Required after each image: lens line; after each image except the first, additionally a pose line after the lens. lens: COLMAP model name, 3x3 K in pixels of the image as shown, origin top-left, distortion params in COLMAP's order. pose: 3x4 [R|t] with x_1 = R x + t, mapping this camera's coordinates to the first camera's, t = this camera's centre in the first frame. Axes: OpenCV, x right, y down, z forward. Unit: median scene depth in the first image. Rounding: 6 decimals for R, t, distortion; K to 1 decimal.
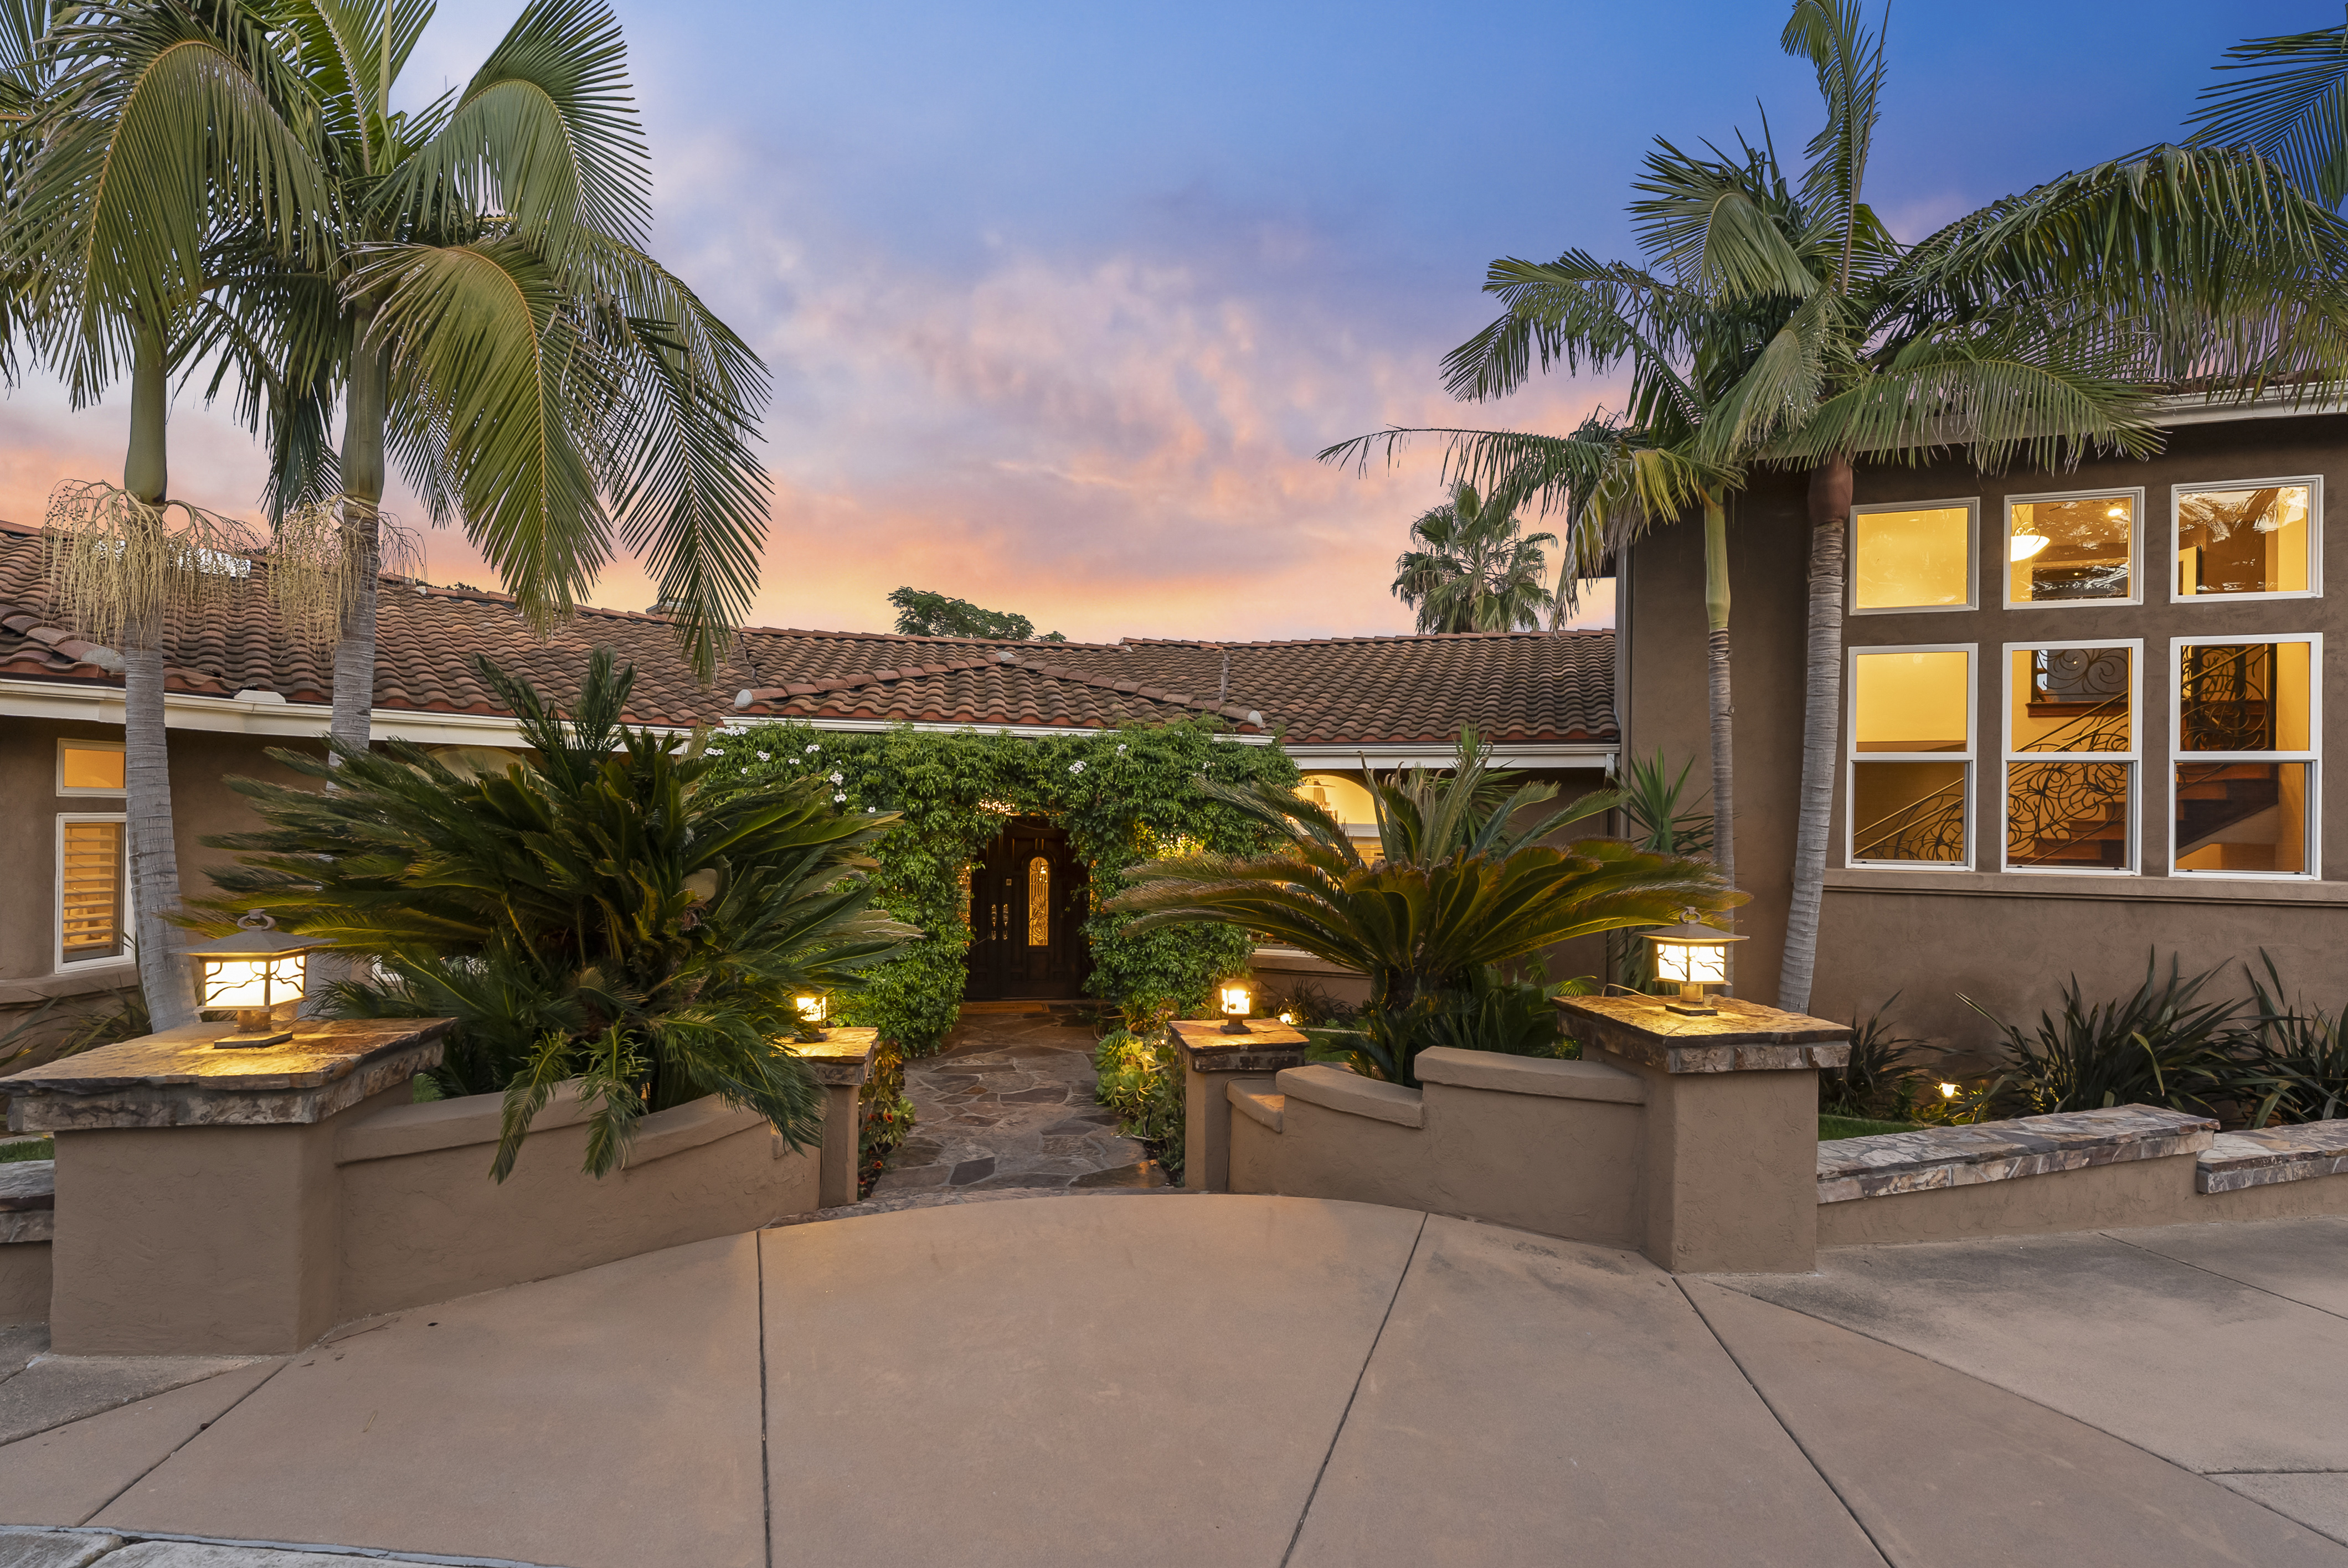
lens RADIAL K [[1063.8, 0, 1183.6], [0, 1063.8, 823.3], [0, 0, 1]] dist [-0.003091, 0.000635]
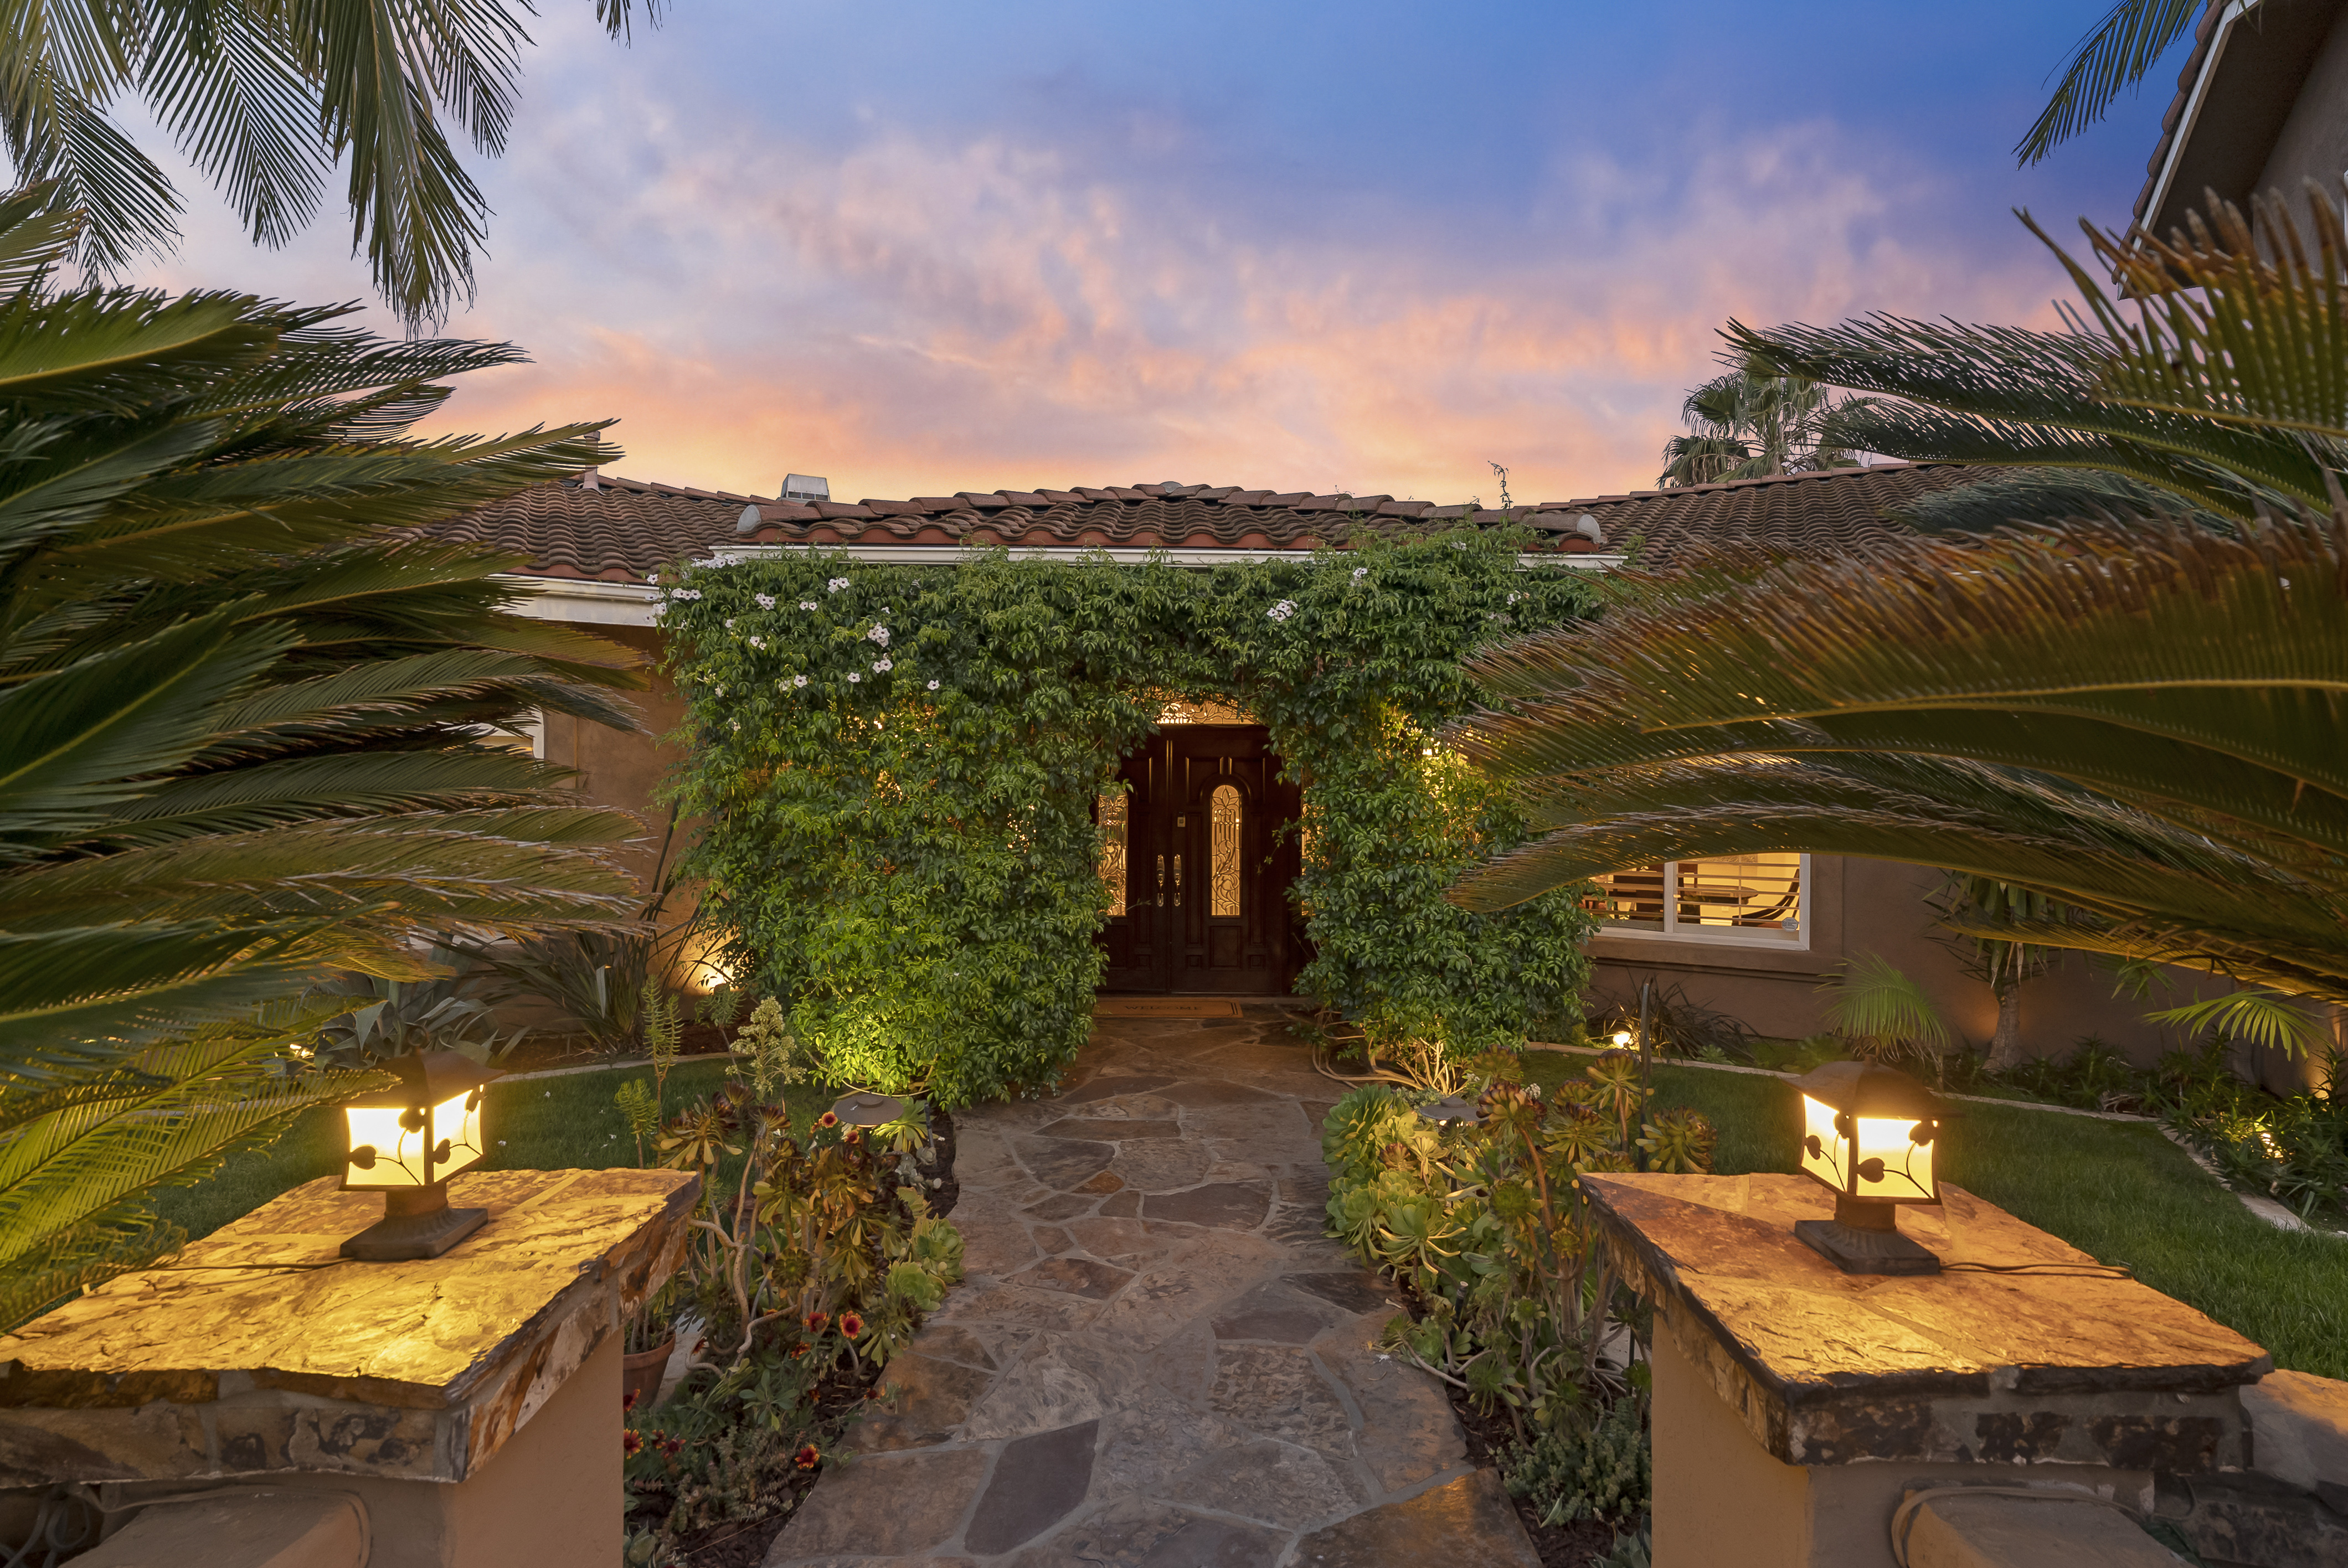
lens RADIAL K [[1063.8, 0, 1177.5], [0, 1063.8, 795.5], [0, 0, 1]] dist [-0.003091, 0.000635]
pose [[0.981153, -0.009416, -0.193005, -0.046014], [0.010627, 0.999930, 0.005239, 0.045264], [0.192942, -0.007192, 0.981184, 0.432914]]
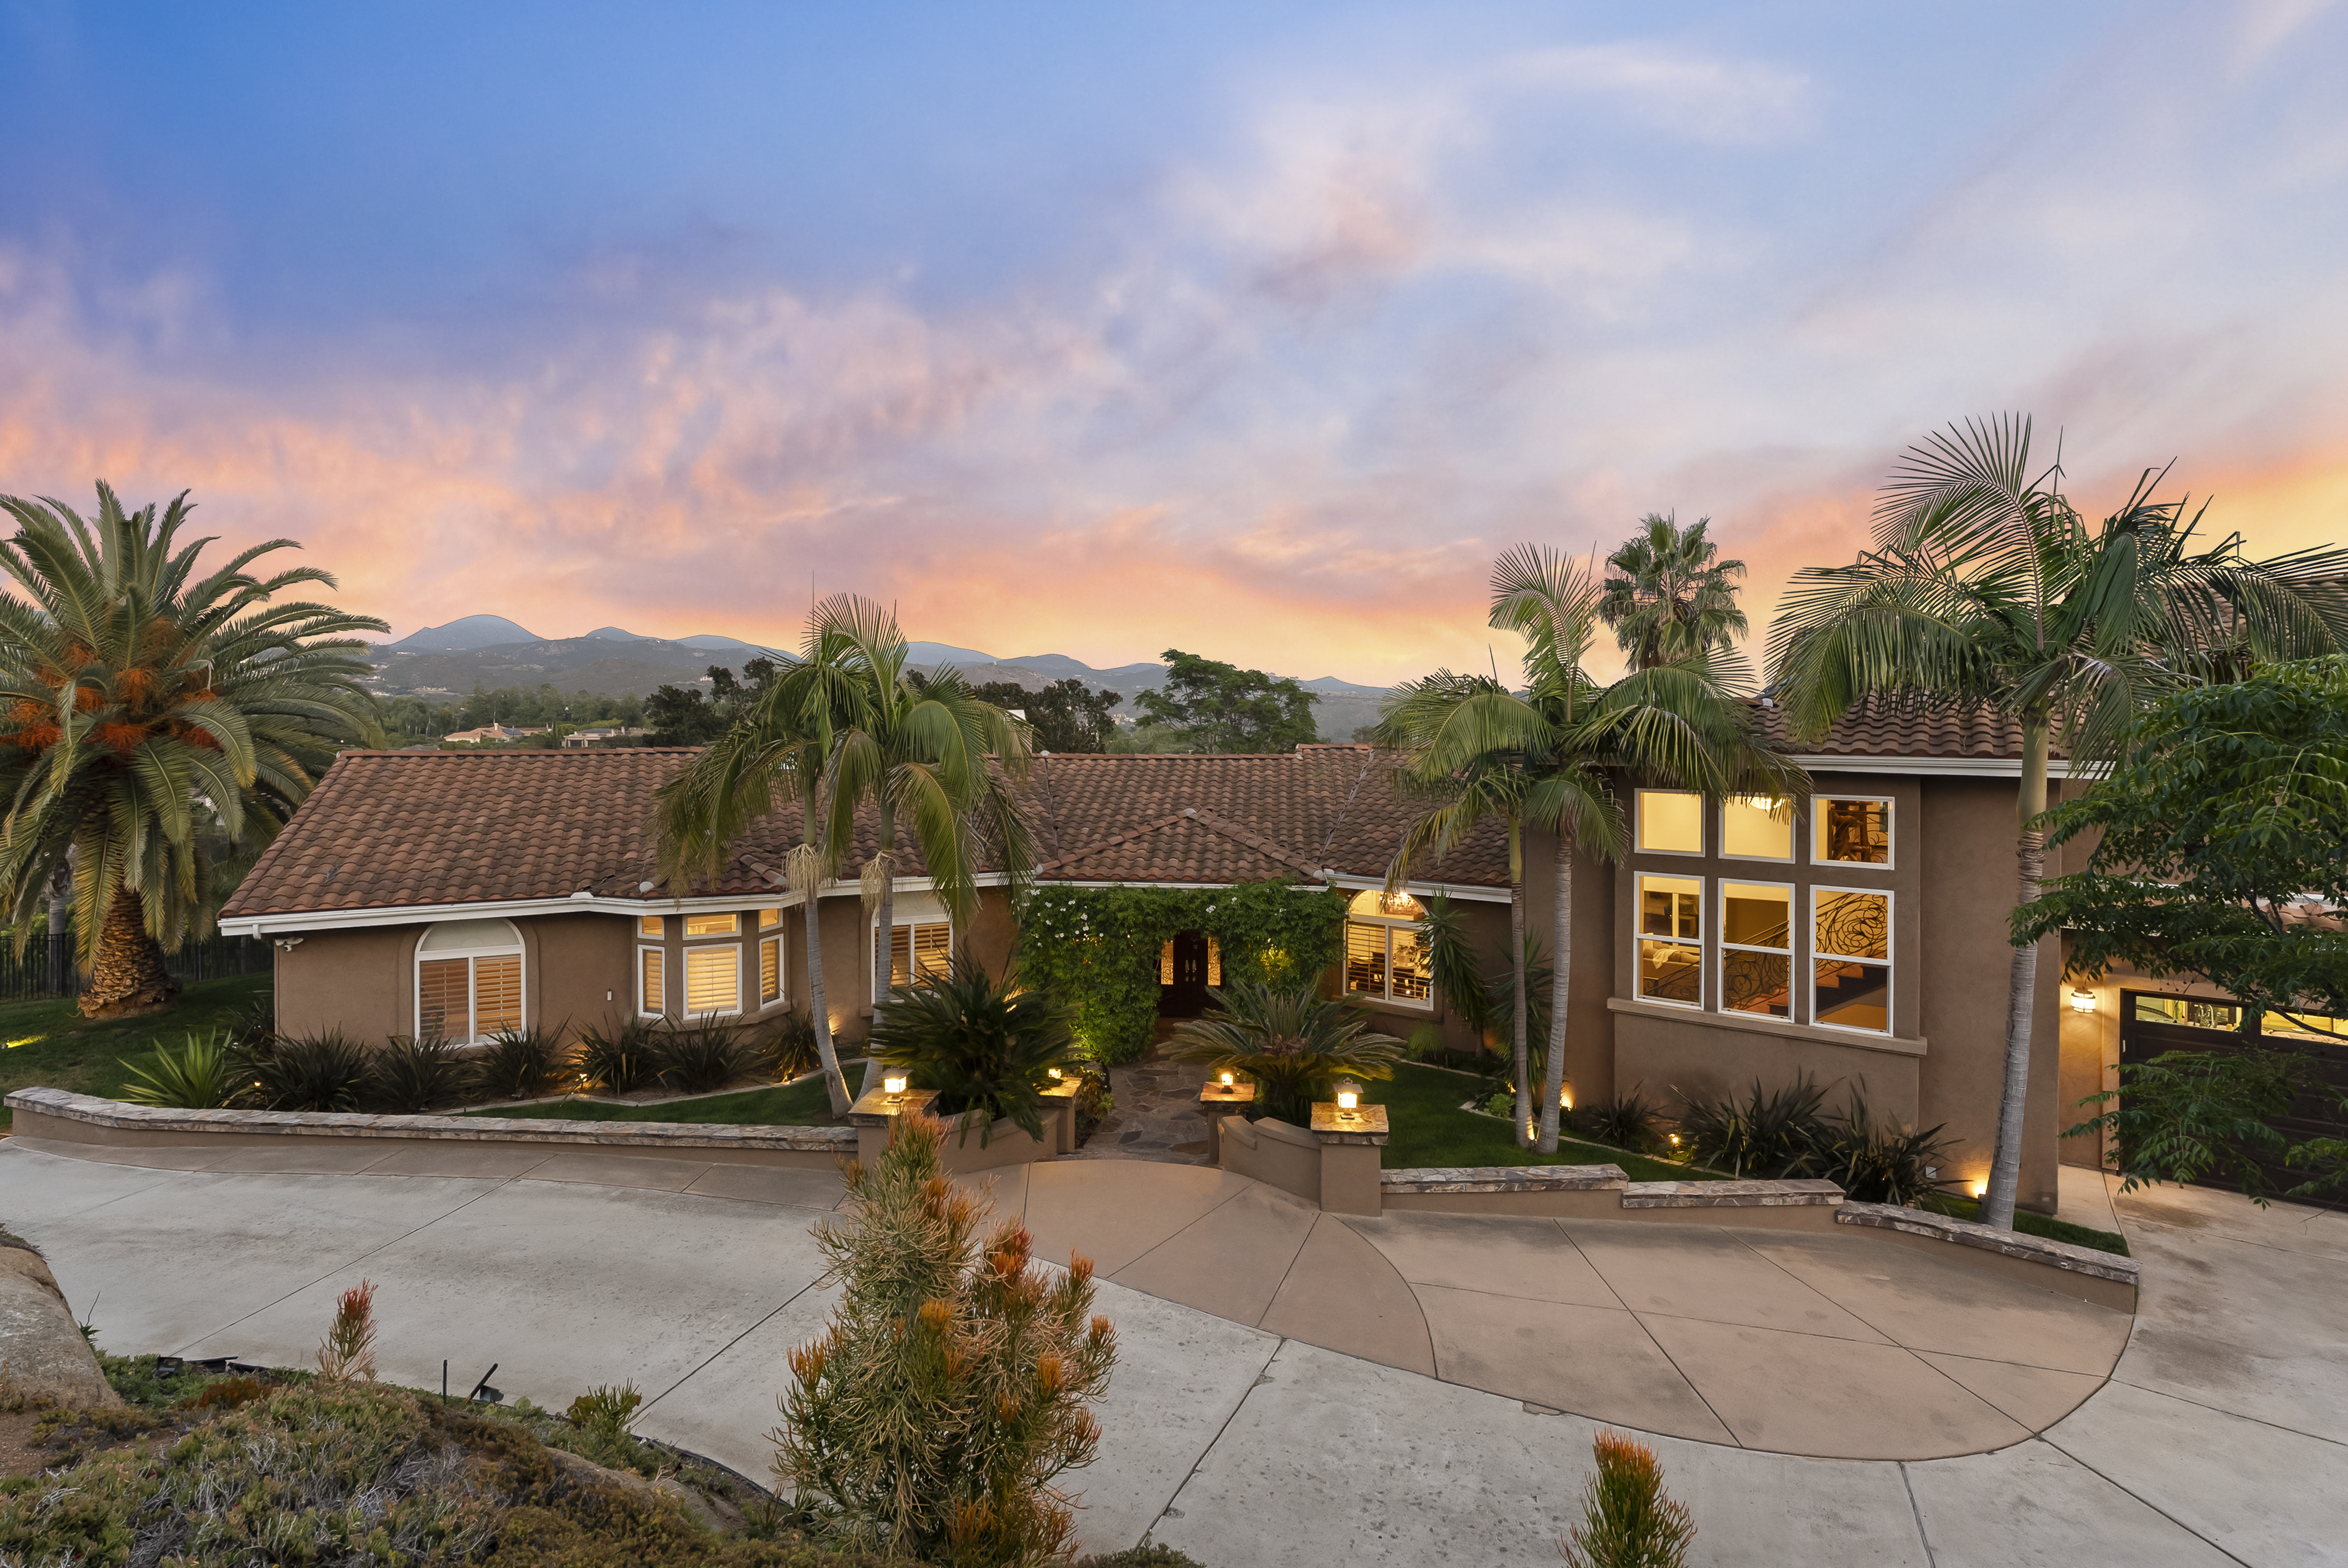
lens RADIAL K [[1063.8, 0, 1181.1], [0, 1063.8, 771.3], [0, 0, 1]] dist [-0.003091, 0.000635]
pose [[0.956379, -0.006401, -0.292059, 0.388110], [0.017046, 0.999279, 0.033917, -0.355924], [0.291631, -0.037416, 0.955799, -0.742240]]
